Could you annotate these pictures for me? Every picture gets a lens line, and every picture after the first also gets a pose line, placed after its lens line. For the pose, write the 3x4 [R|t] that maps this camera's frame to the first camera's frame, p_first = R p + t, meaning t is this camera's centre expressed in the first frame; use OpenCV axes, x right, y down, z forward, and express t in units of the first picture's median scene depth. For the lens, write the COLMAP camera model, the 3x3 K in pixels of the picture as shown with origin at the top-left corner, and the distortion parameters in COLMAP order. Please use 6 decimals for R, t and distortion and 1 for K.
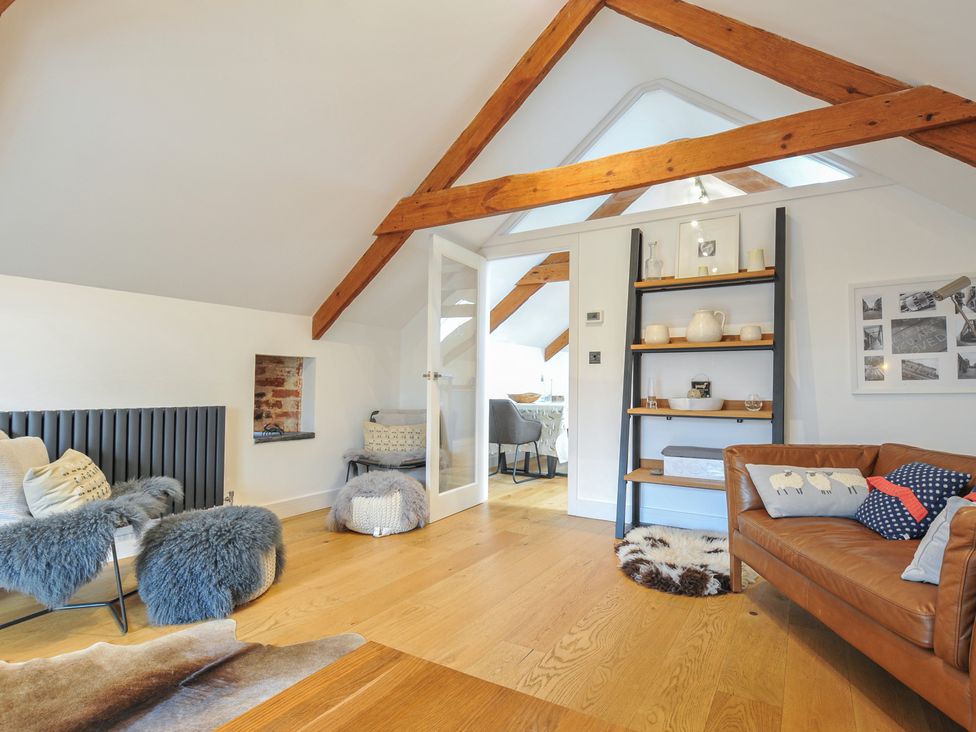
lens RADIAL K [[529.7, 0, 491.2], [0, 529.7, 373.3], [0, 0, 1]] dist [-0.000630, -0.013041]
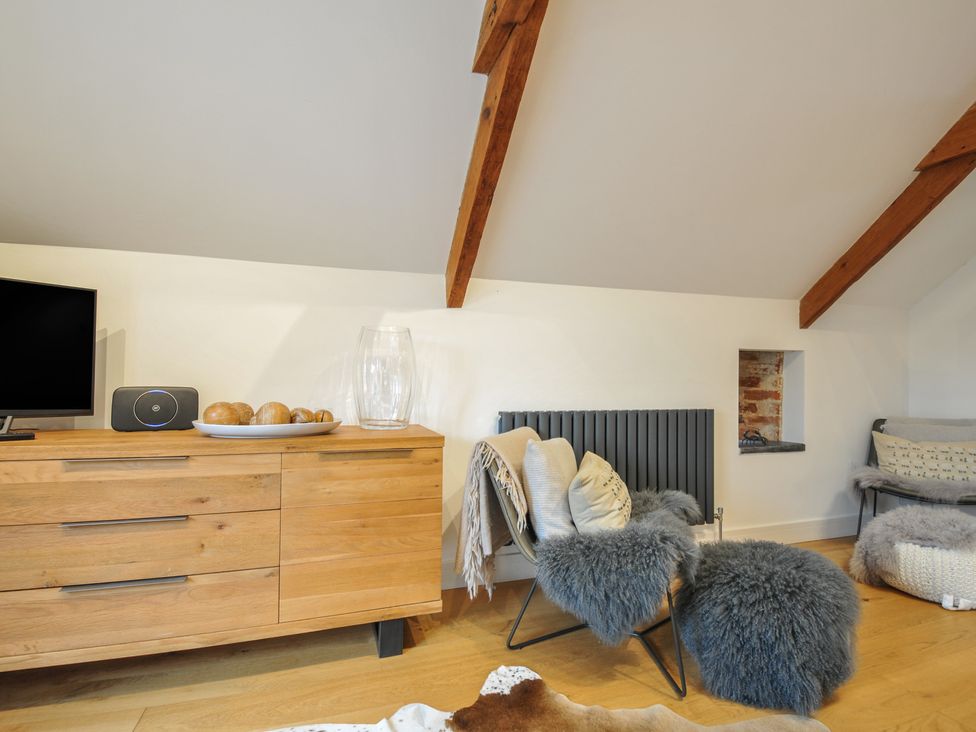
lens RADIAL K [[529.7, 0, 491.2], [0, 529.7, 373.3], [0, 0, 1]] dist [-0.000630, -0.013041]
pose [[0.736887, -0.018529, -0.675762, -0.160410], [0.016977, 0.999816, -0.008902, 0.004141], [0.675803, -0.004913, 0.737066, 0.098676]]
